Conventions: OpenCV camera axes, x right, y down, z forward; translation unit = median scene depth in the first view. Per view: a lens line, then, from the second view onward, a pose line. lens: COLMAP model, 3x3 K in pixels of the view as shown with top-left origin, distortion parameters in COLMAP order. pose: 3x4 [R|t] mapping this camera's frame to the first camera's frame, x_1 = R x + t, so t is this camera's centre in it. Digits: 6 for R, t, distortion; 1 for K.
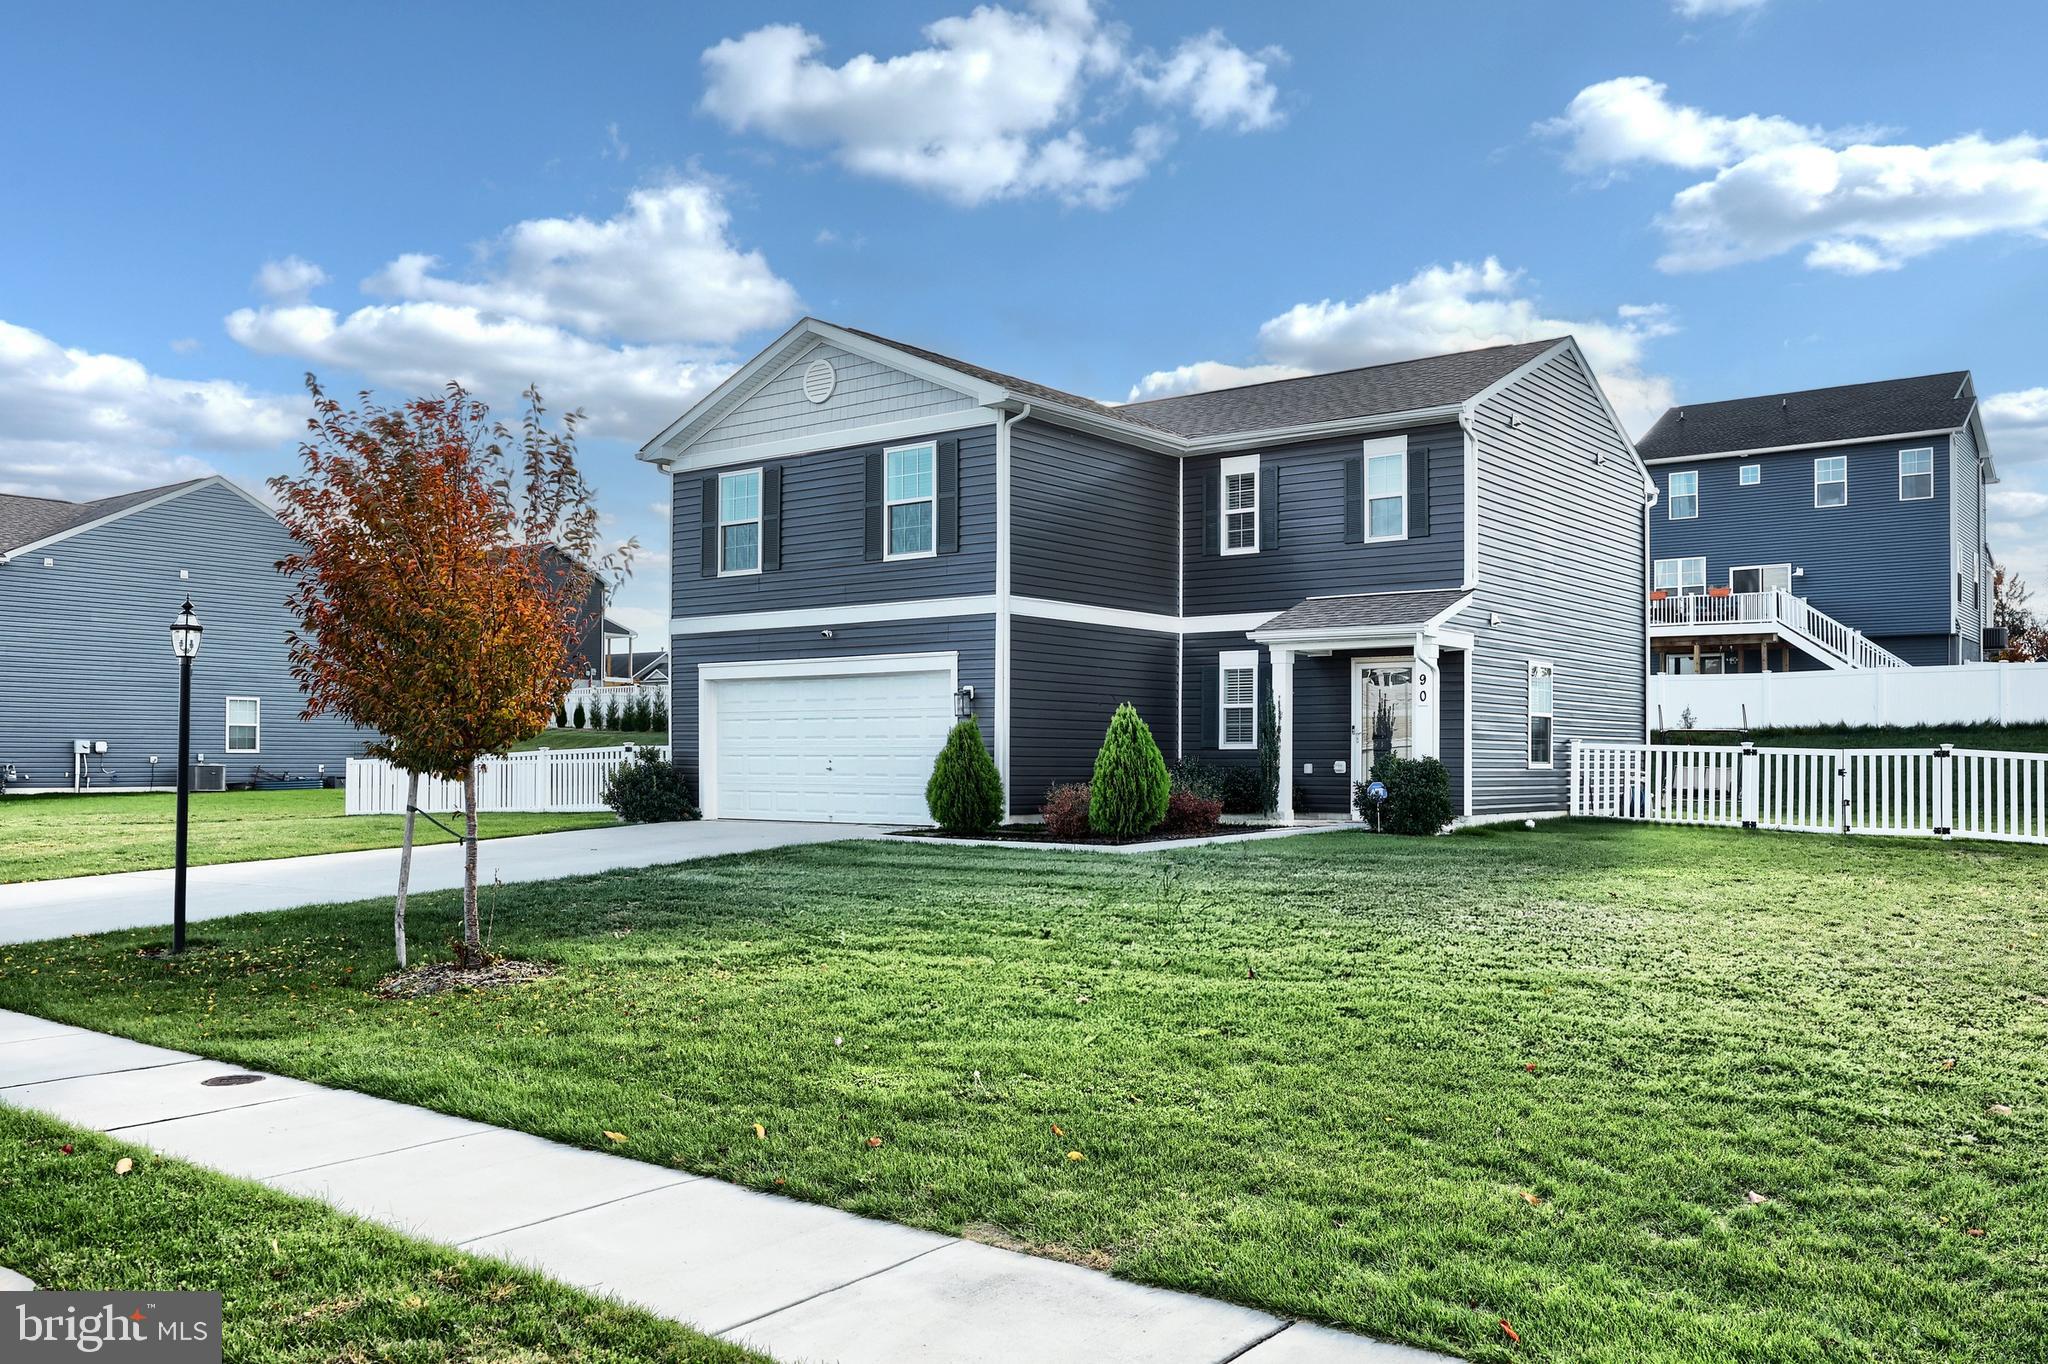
lens RADIAL K [[1621.2, 0, 1024.0], [0, 1621.2, 682.0], [0, 0, 1]] dist [0.008900, 0.002598]
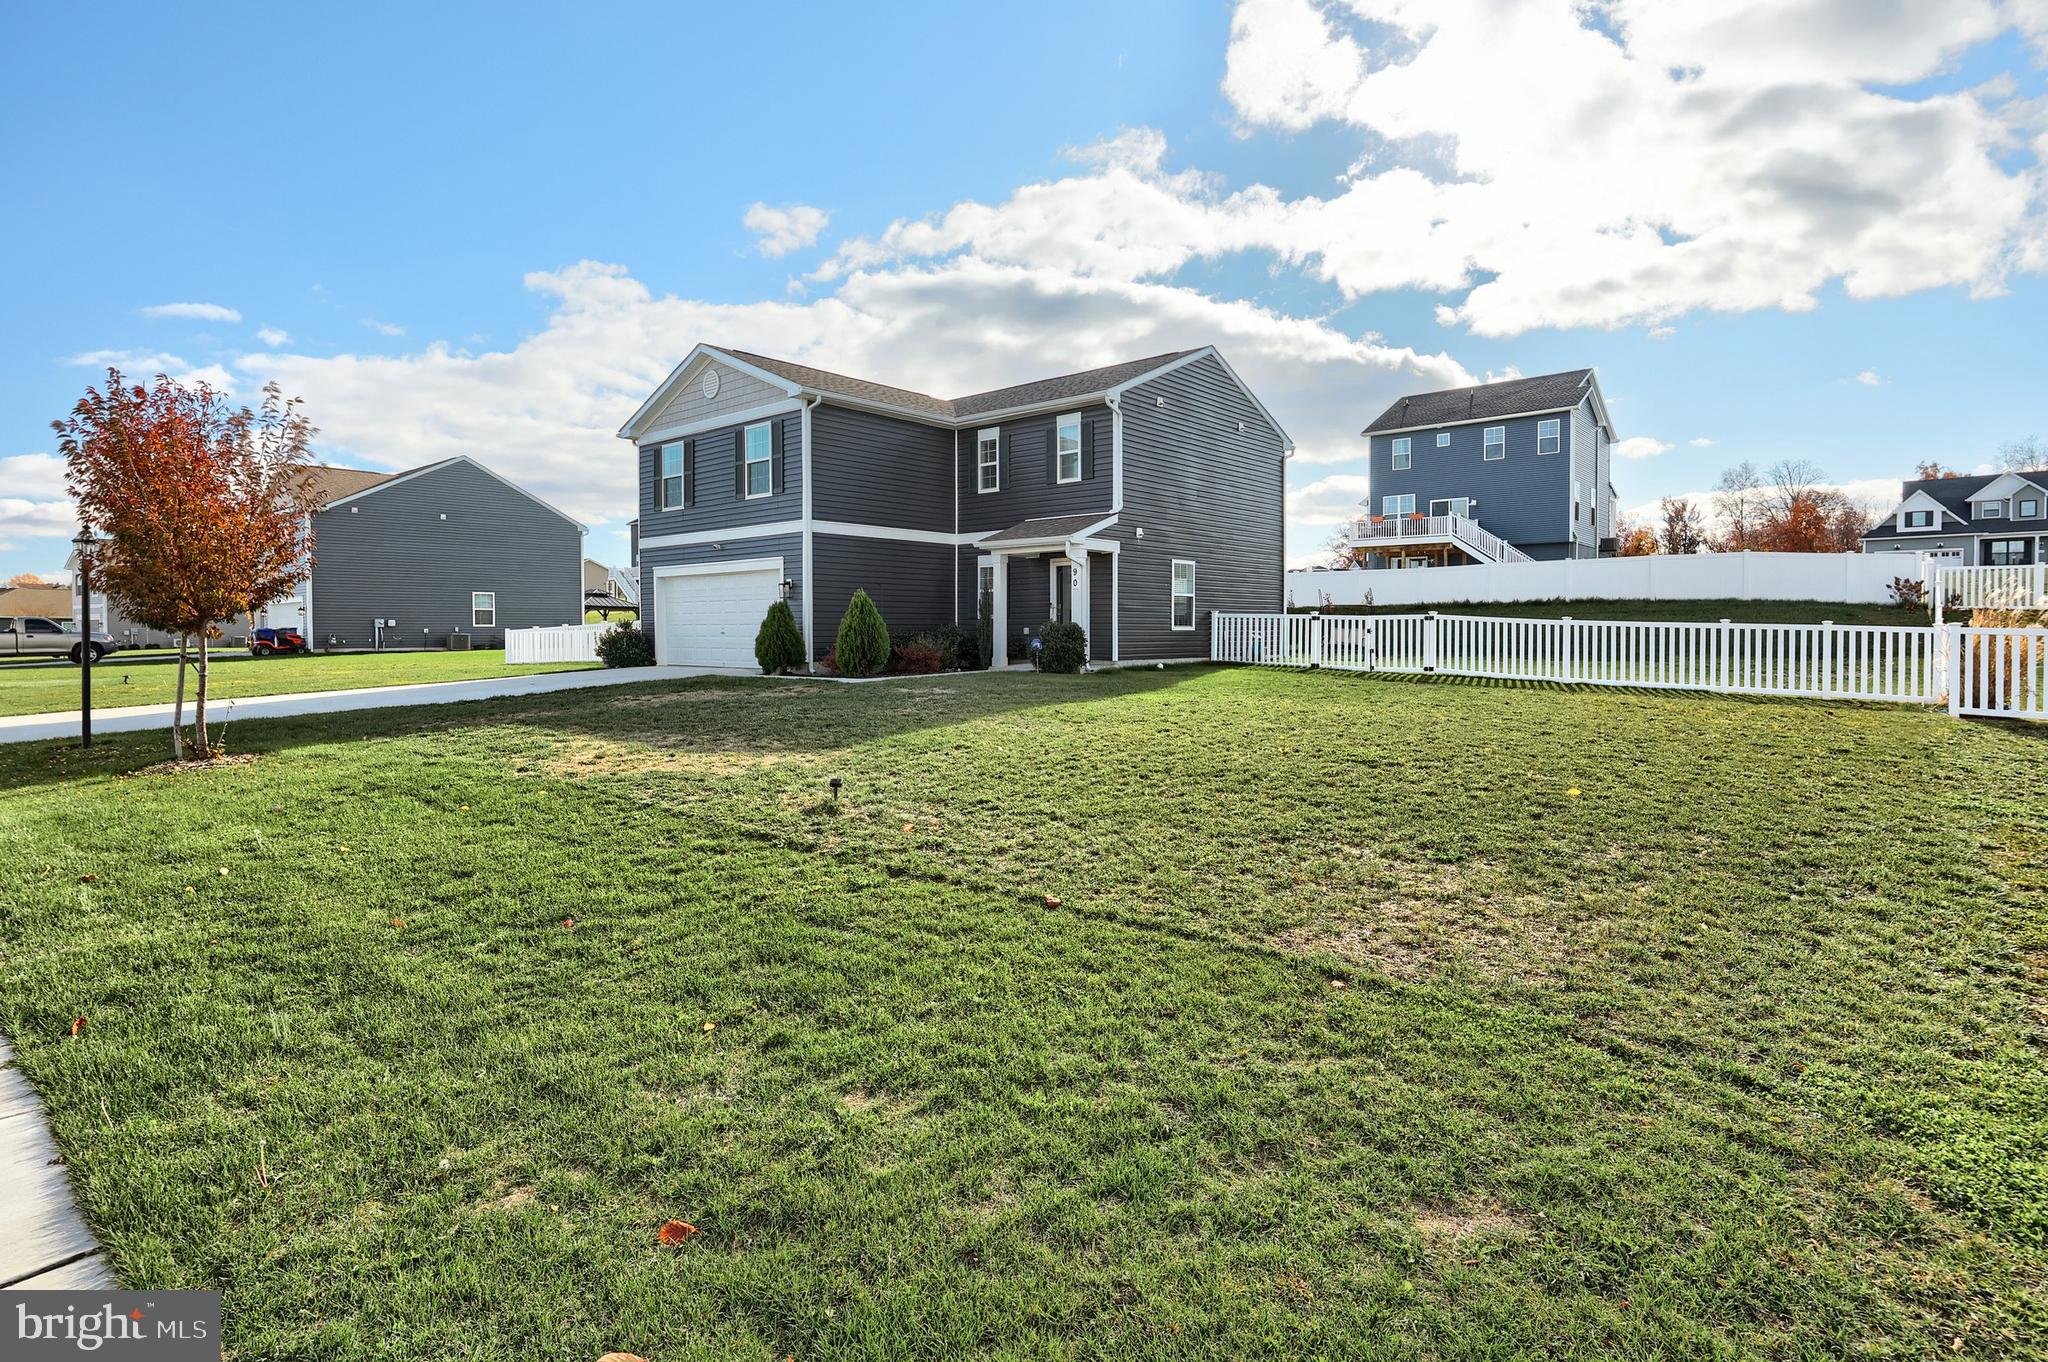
lens RADIAL K [[1011.8, 0, 1017.8], [0, 1011.8, 631.1], [0, 0, 1]] dist [0.003748, -0.000006]
pose [[0.998645, -0.006303, -0.051651, 0.210755], [0.008847, 0.998752, 0.049157, 0.005930], [0.051277, -0.049548, 0.997455, 0.034807]]
